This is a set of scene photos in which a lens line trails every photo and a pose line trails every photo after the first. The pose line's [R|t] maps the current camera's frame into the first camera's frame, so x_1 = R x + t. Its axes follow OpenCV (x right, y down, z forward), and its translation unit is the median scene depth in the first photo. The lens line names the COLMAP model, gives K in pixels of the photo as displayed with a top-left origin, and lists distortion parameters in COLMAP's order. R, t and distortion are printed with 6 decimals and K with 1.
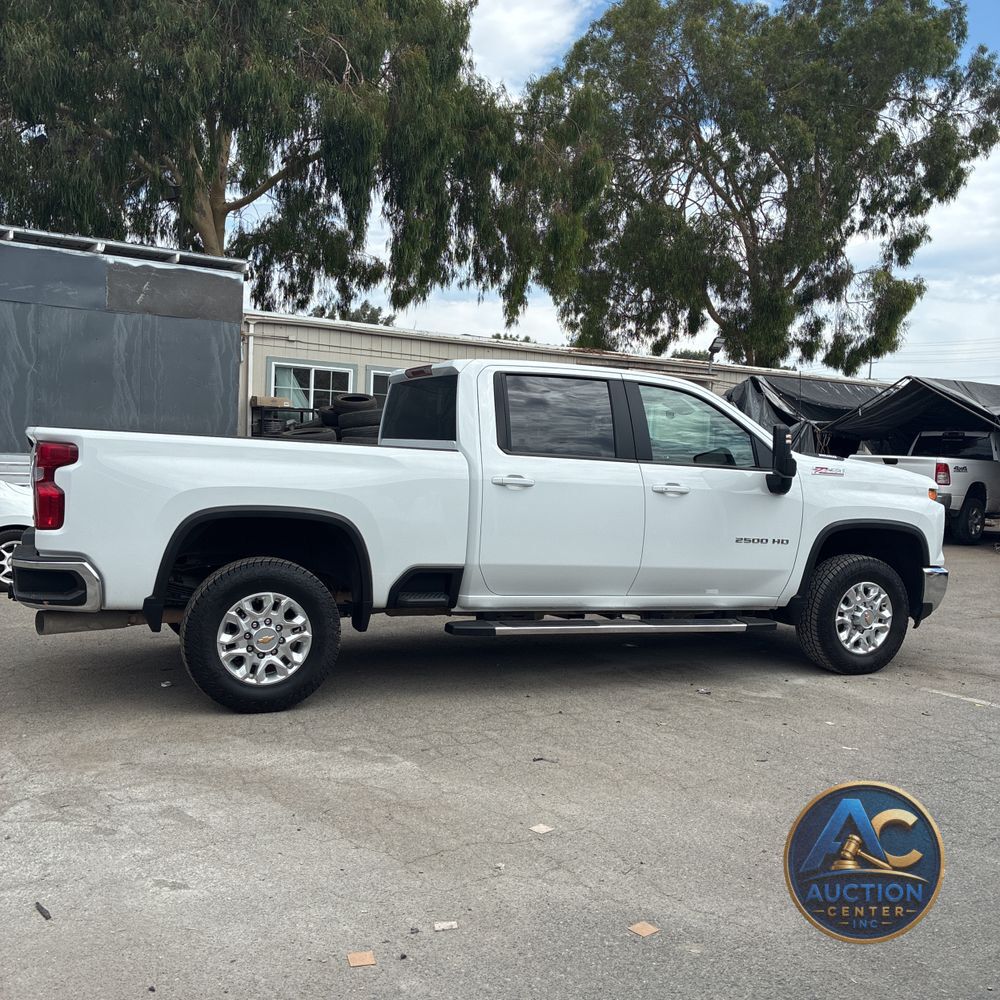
lens RADIAL K [[1049.3, 0, 505.2], [0, 1049.3, 494.2], [0, 0, 1]] dist [0.034293, -0.031180]
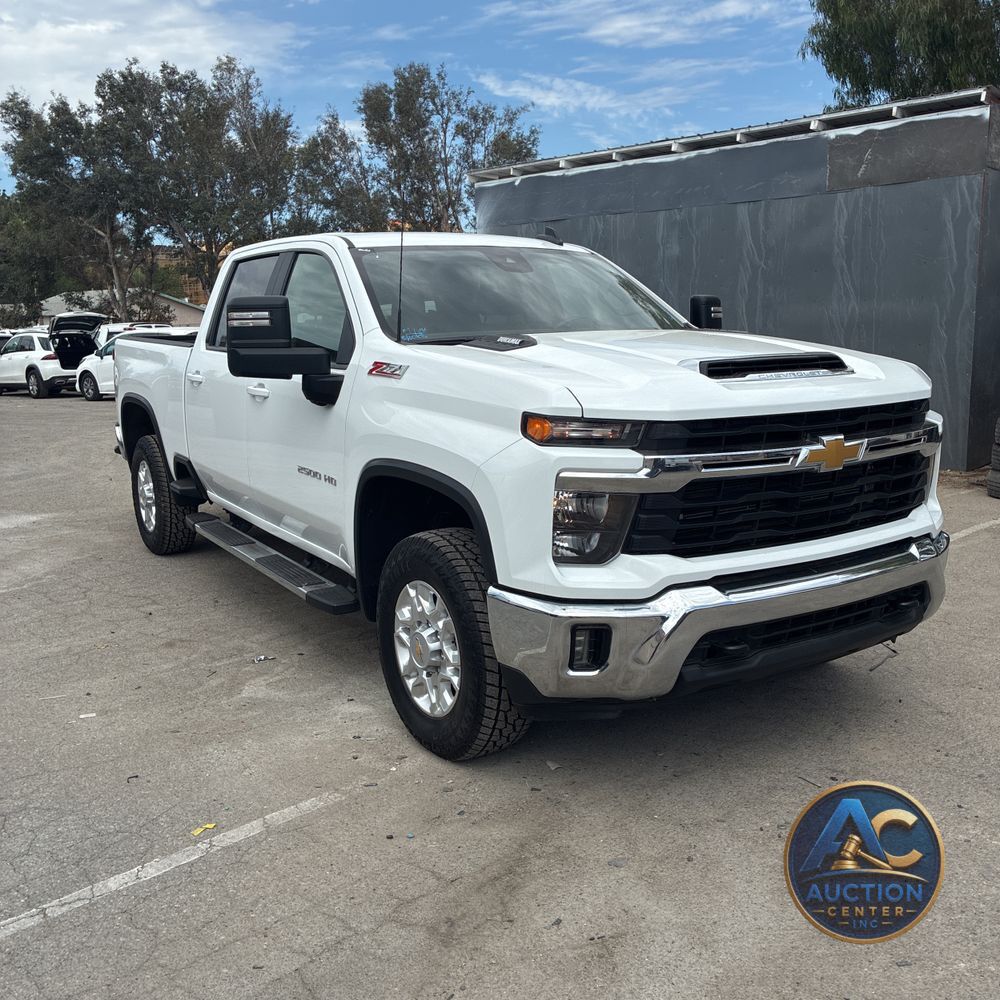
lens RADIAL K [[1034.5, 0, 479.4], [0, 1034.5, 487.1], [0, 0, 1]] dist [-0.008848, 0.043625]
pose [[0.141108, 0.115665, -0.983214, 0.495023], [-0.021056, 0.993277, 0.113827, -0.013175], [0.989770, 0.004641, 0.142595, 0.557198]]
